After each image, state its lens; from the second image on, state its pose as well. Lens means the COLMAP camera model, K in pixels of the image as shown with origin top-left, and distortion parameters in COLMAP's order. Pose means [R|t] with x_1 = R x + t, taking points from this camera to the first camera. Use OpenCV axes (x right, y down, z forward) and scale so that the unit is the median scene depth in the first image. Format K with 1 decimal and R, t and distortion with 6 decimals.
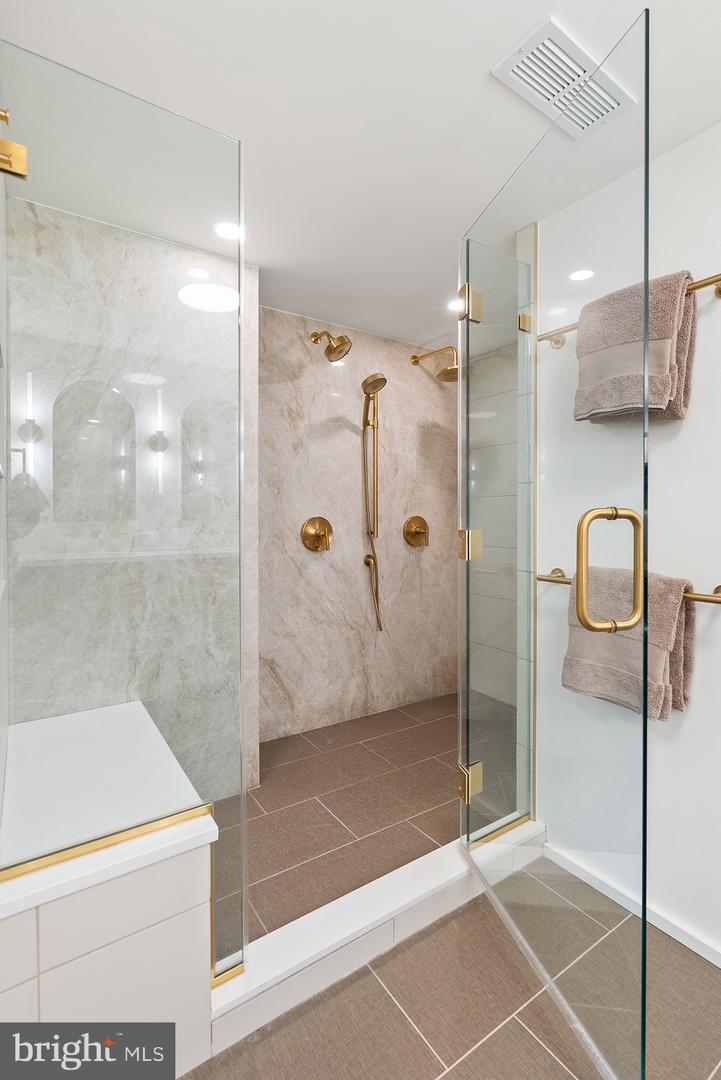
lens RADIAL K [[494.8, 0, 360.3], [0, 494.8, 537.6], [0, 0, 1]] dist [0.001177, -0.000028]
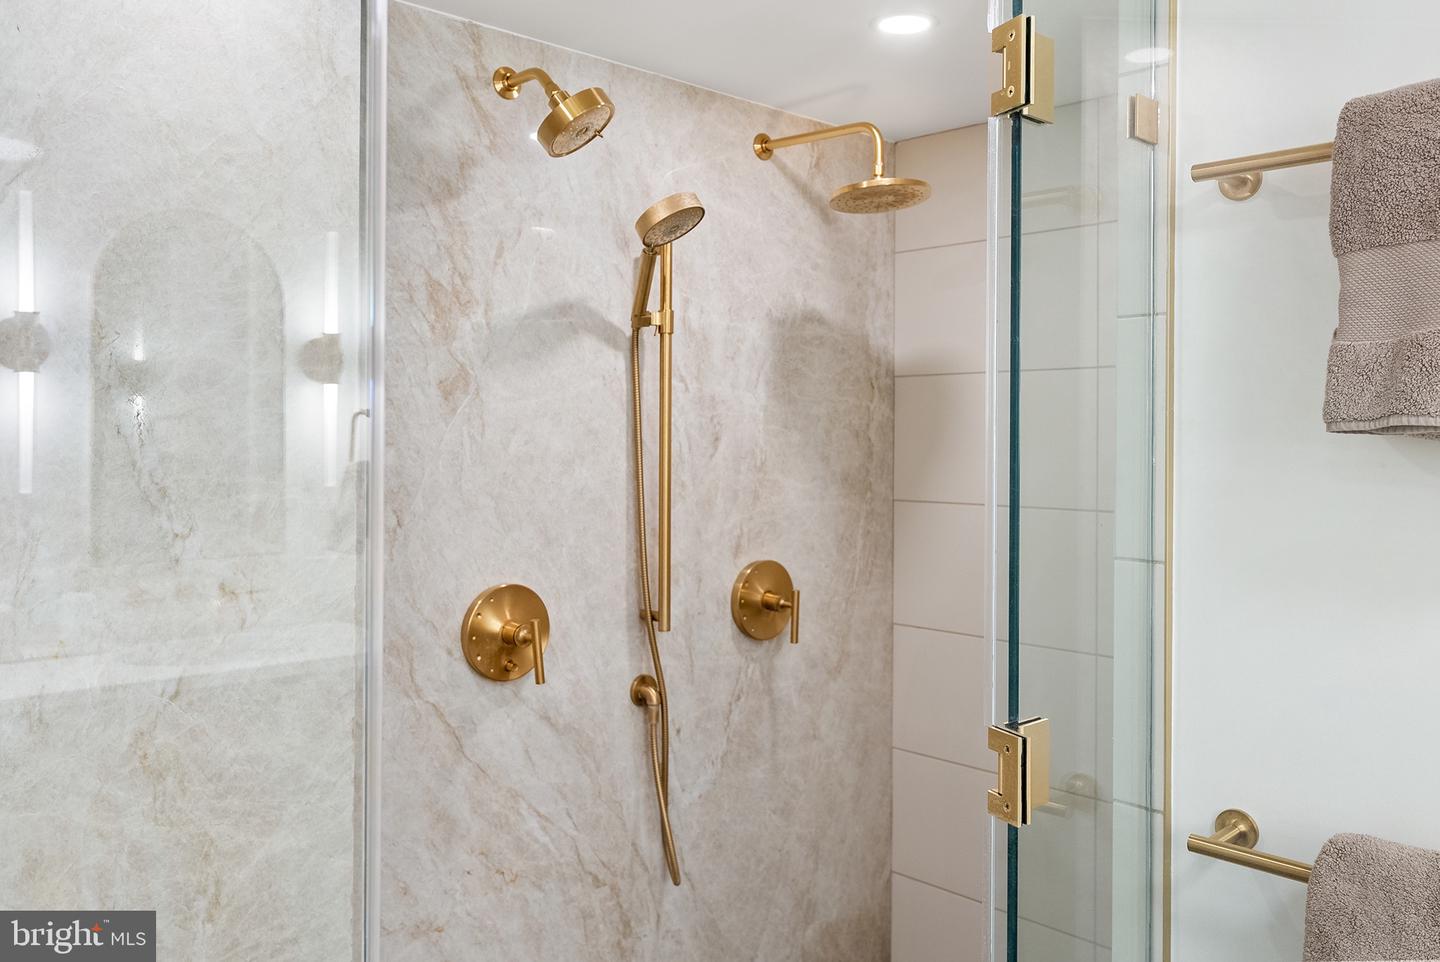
lens RADIAL K [[1180.0, 0, 722.1], [0, 1180.0, 475.3], [0, 0, 1]] dist [0.023218, -0.016066]
pose [[0.987556, 0.005957, 0.157152, -0.065605], [-0.004070, 0.999916, -0.012323, -0.105839], [-0.157212, 0.011530, 0.987498, 0.130777]]
